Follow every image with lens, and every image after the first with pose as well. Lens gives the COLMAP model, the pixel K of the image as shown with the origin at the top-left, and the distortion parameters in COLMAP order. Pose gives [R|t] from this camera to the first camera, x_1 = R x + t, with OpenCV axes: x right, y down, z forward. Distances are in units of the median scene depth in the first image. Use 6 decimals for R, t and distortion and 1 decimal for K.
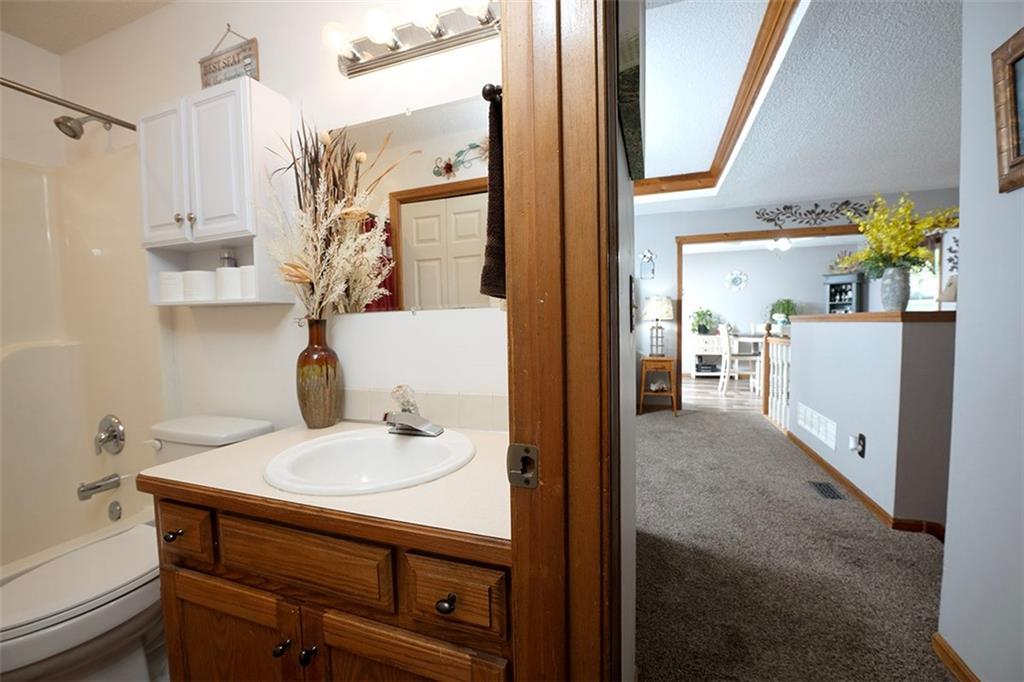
lens RADIAL K [[412.7, 0, 512.0], [0, 412.7, 341.0], [0, 0, 1]] dist [-0.020671, 0.000499]
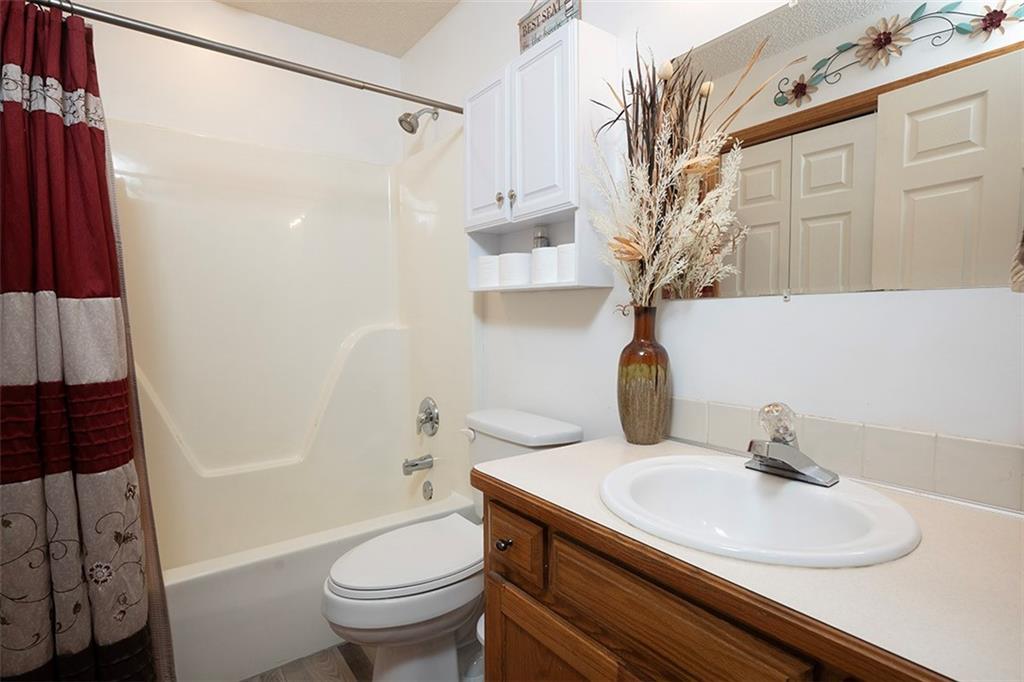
lens RADIAL K [[511.0, 0, 512.0], [0, 511.0, 341.0], [0, 0, 1]] dist [-0.001138, -0.000155]
pose [[0.831143, 0.044307, -0.554291, -0.139486], [-0.038728, 0.999012, 0.021785, 0.001867], [0.554708, 0.003360, 0.832038, 0.040103]]
